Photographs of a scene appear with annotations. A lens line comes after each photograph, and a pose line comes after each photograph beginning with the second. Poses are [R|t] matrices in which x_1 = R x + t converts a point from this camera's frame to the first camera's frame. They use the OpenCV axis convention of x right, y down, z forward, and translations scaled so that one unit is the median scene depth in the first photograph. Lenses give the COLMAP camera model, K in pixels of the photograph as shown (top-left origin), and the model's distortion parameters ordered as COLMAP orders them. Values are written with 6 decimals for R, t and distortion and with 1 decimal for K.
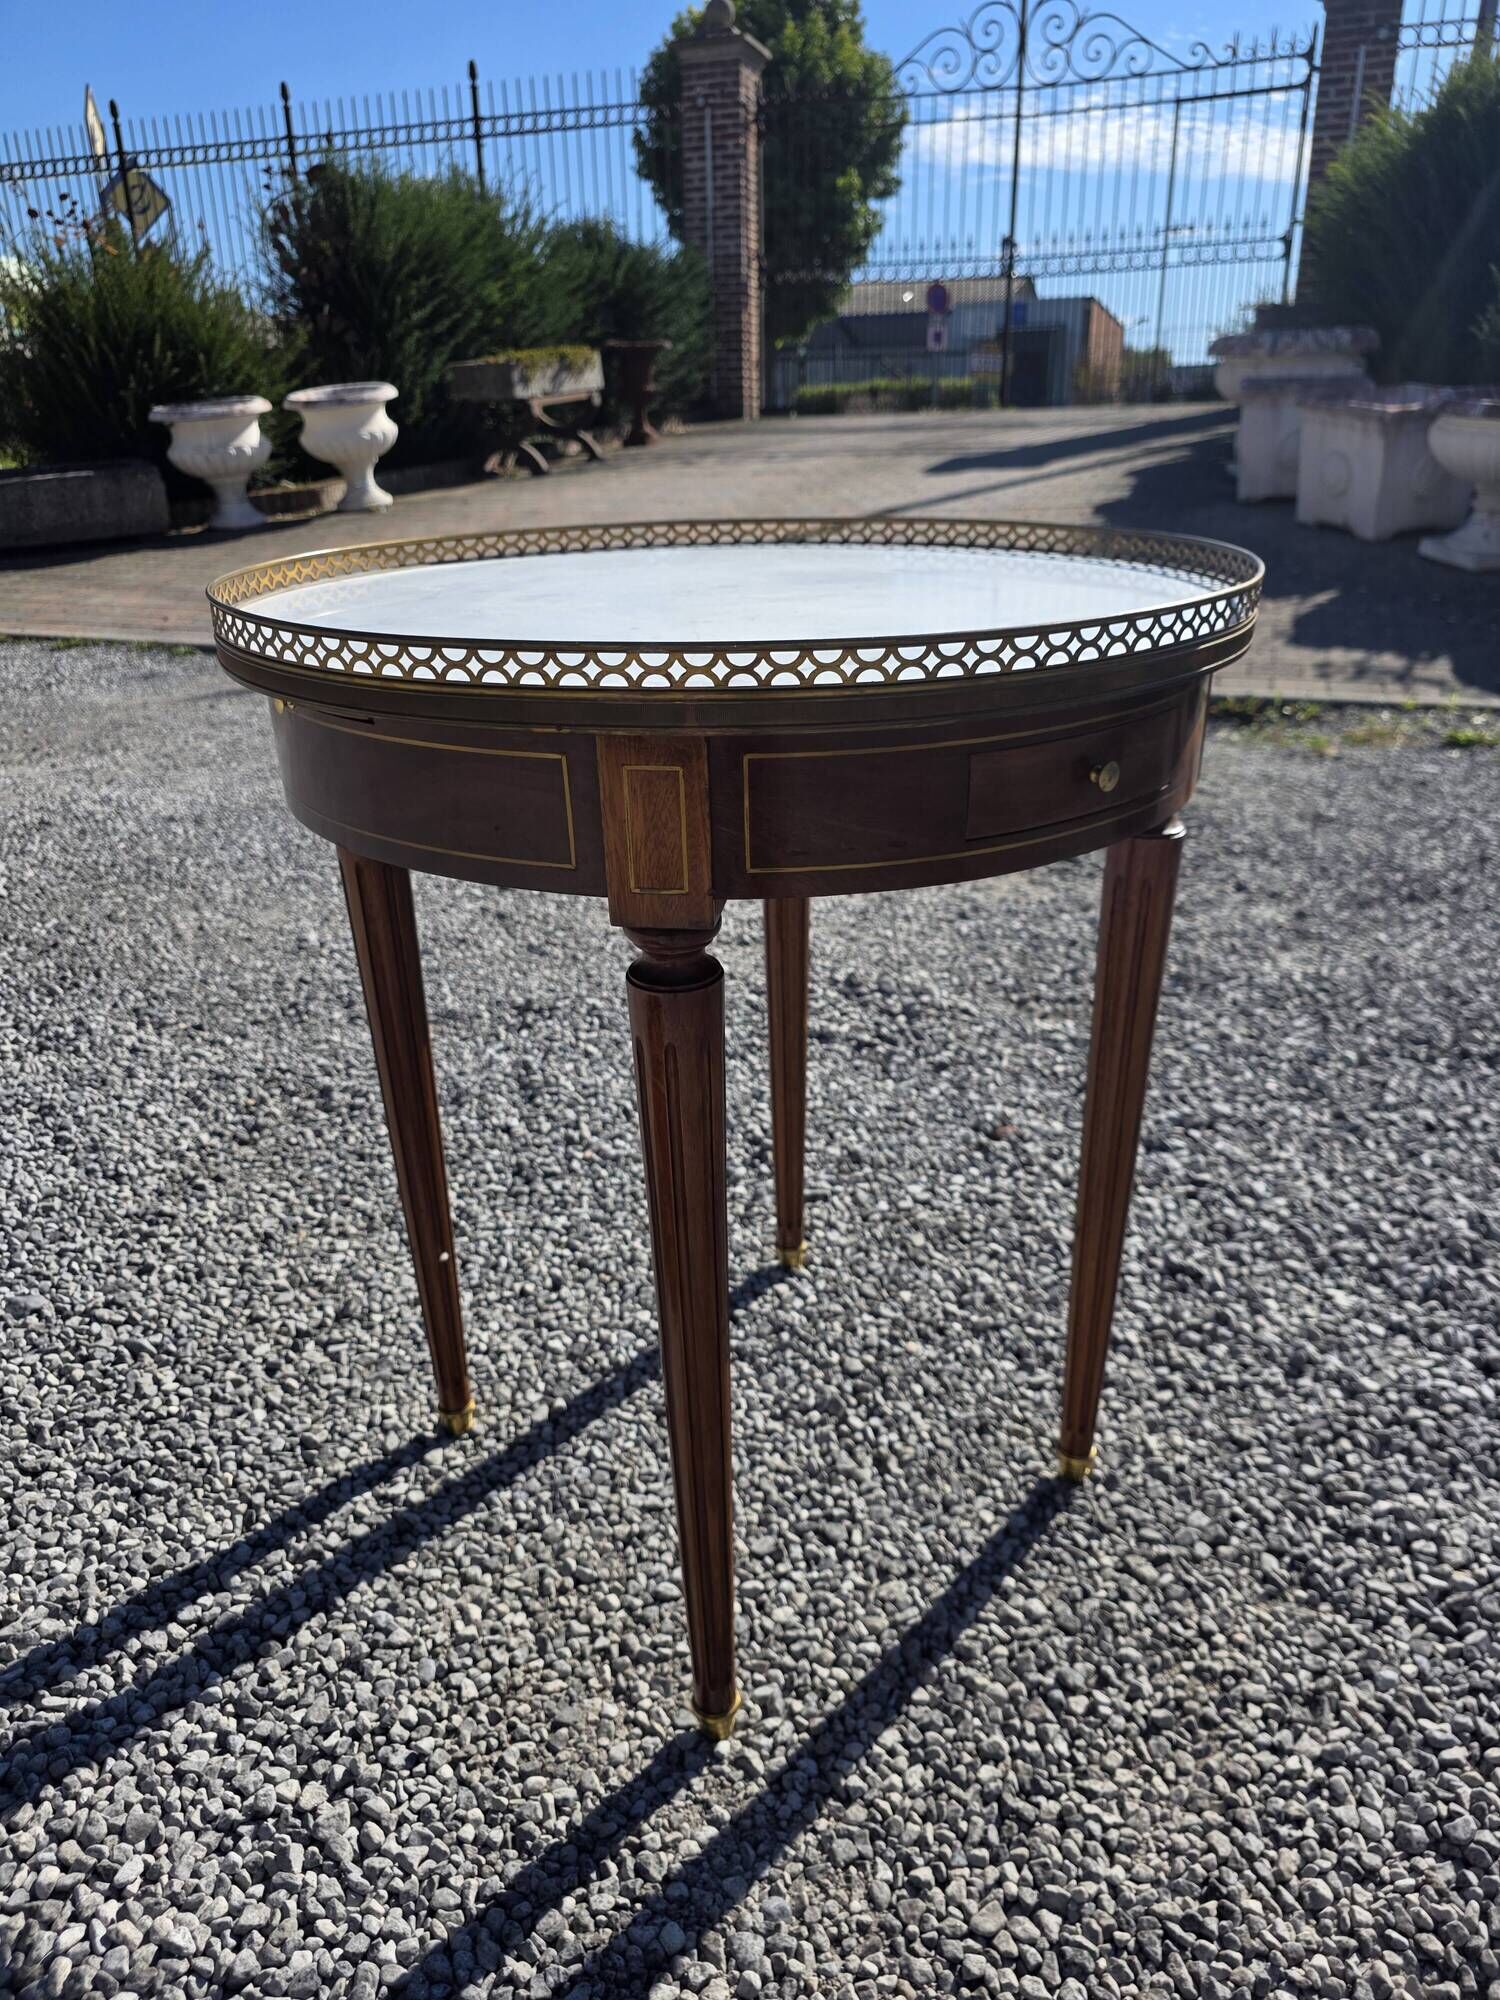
lens RADIAL K [[1369.6, 0, 770.0], [0, 1369.6, 988.9], [0, 0, 1]] dist [0.022832, -0.022650]
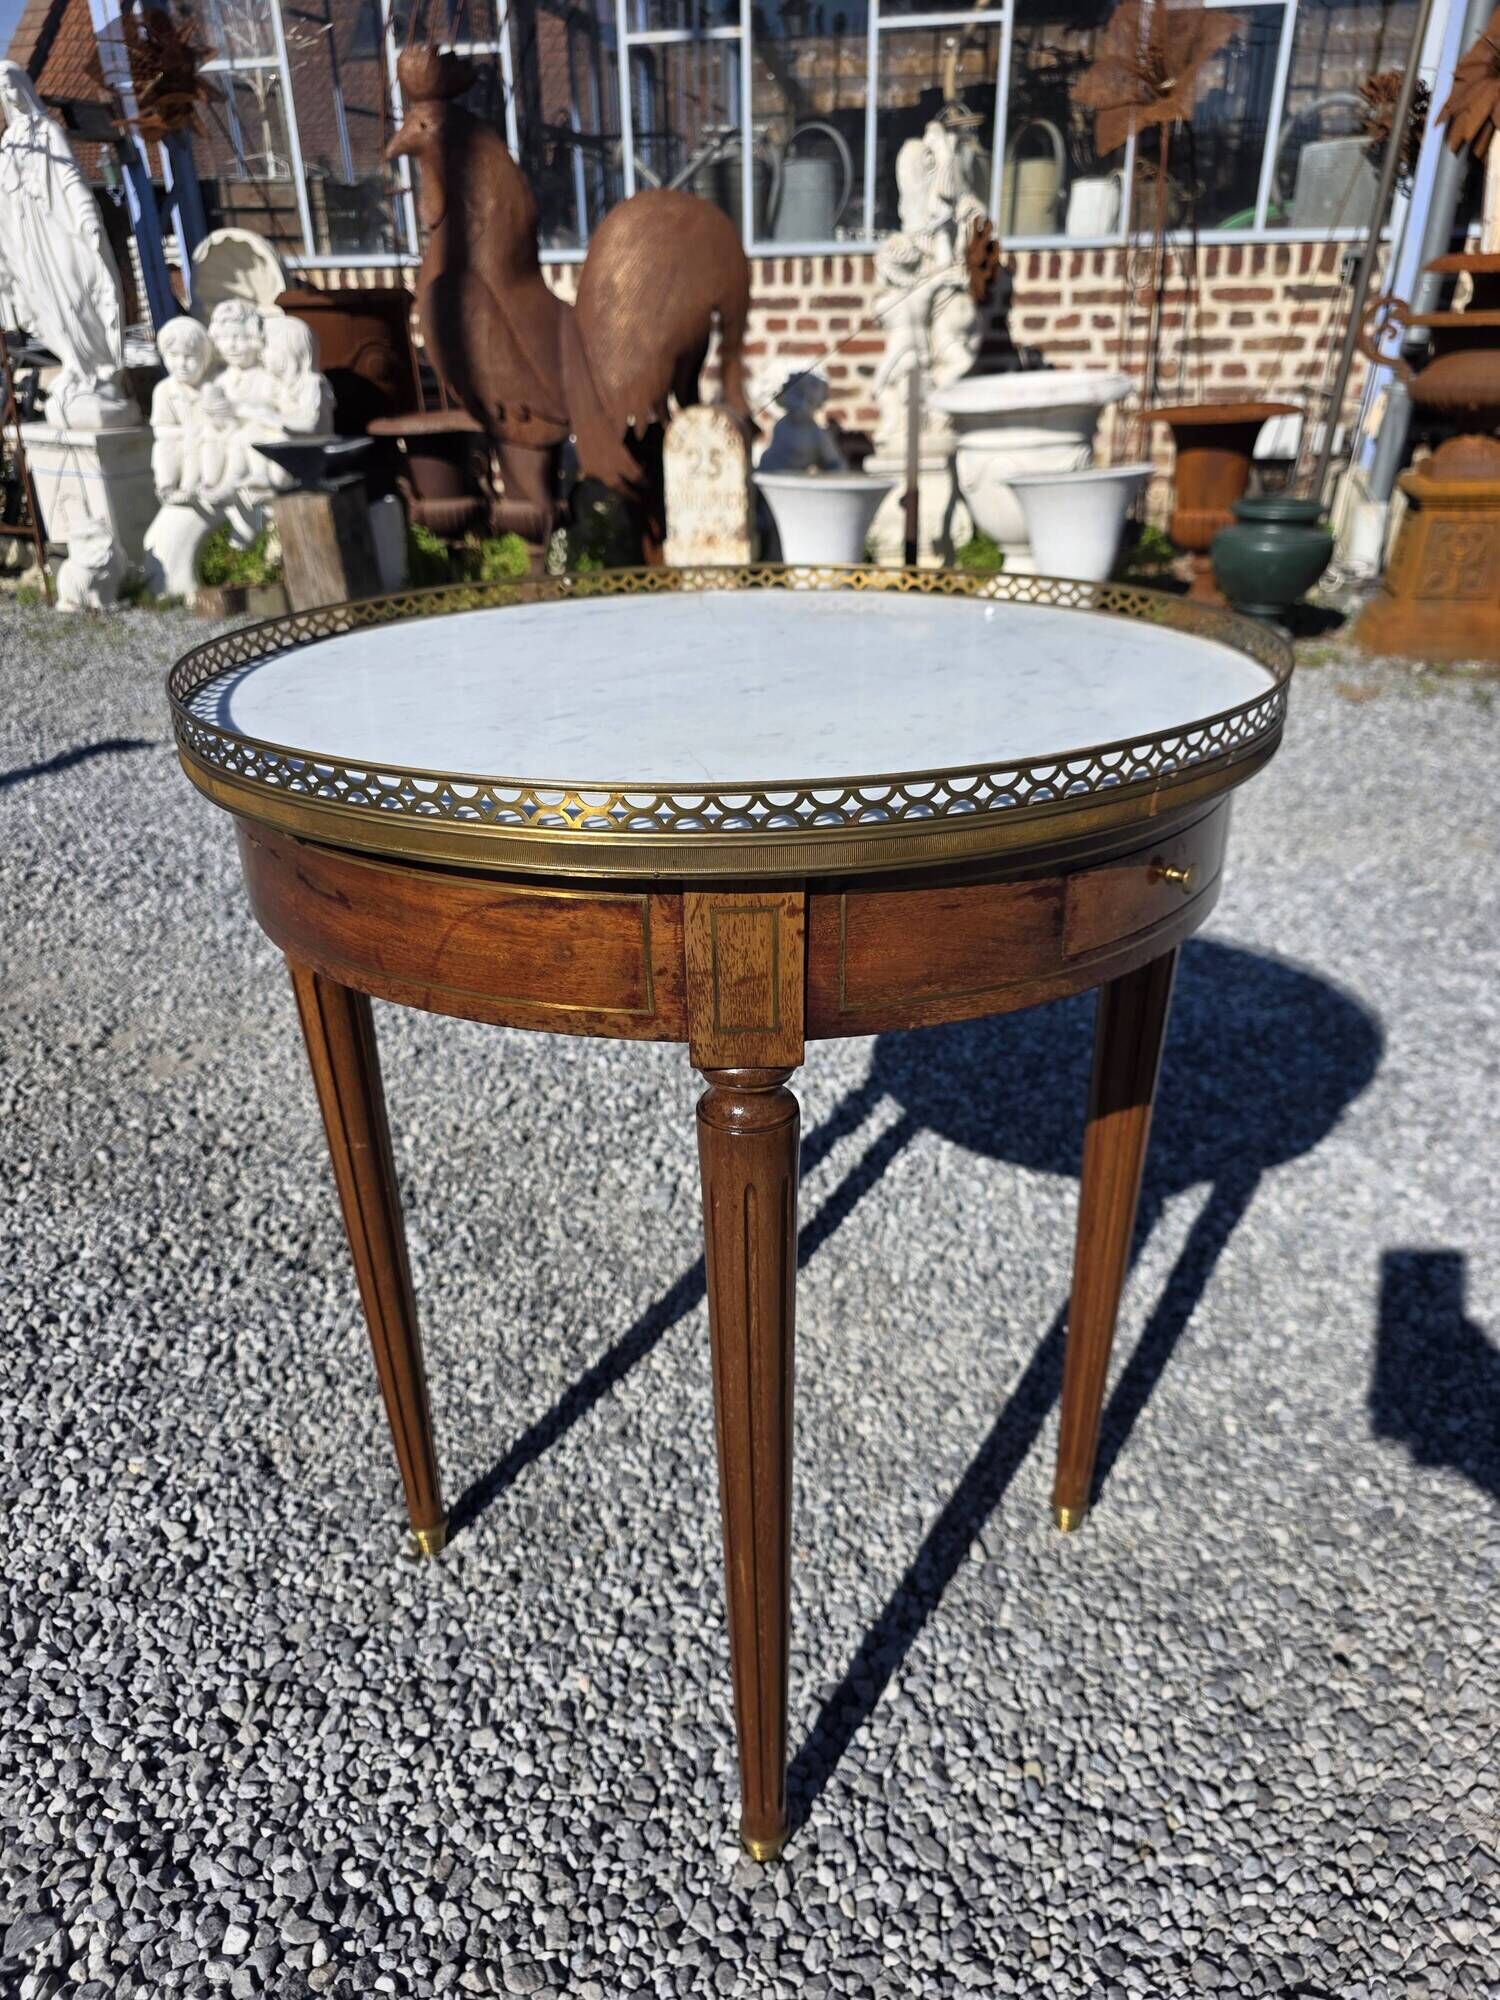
lens RADIAL K [[1369.6, 0, 734.5], [0, 1369.6, 1022.8], [0, 0, 1]] dist [0.022832, -0.022650]
pose [[-0.990013, 0.094000, -0.105060, 0.079691], [-0.018263, 0.653444, 0.756755, -0.708290], [0.139785, 0.751116, -0.645201, 1.504885]]
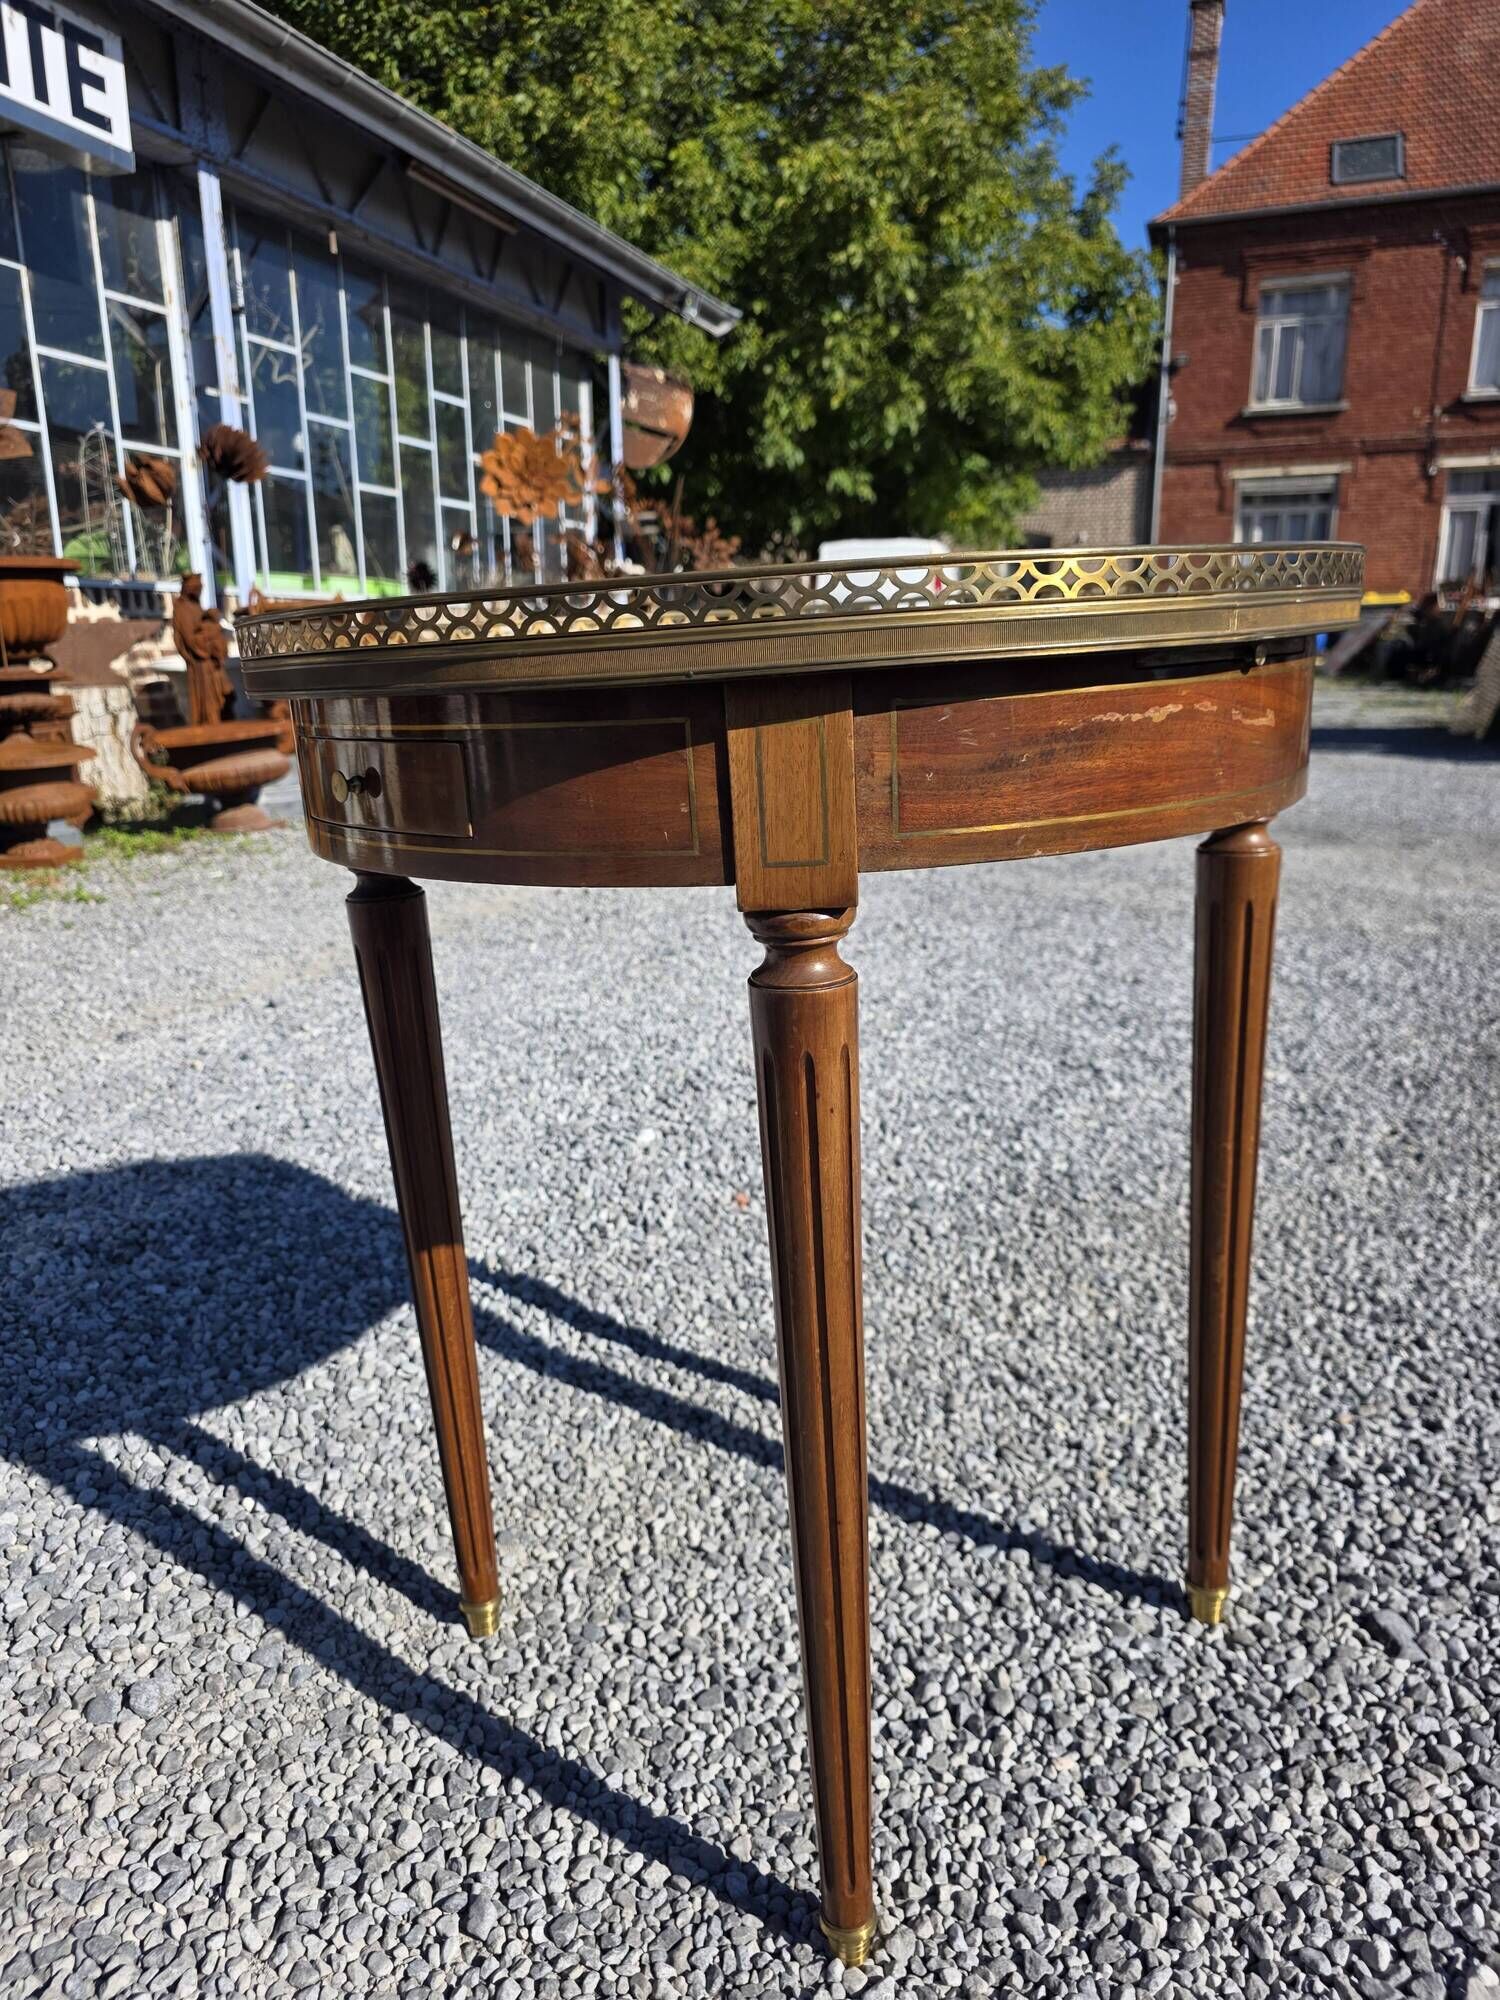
lens RADIAL K [[1369.6, 0, 731.2], [0, 1369.6, 998.6], [0, 0, 1]] dist [0.022832, -0.022650]
pose [[0.037876, 0.260221, -0.964806, 0.796172], [-0.351226, 0.907363, 0.230939, -0.220089], [0.935524, 0.330117, 0.125764, 0.775233]]
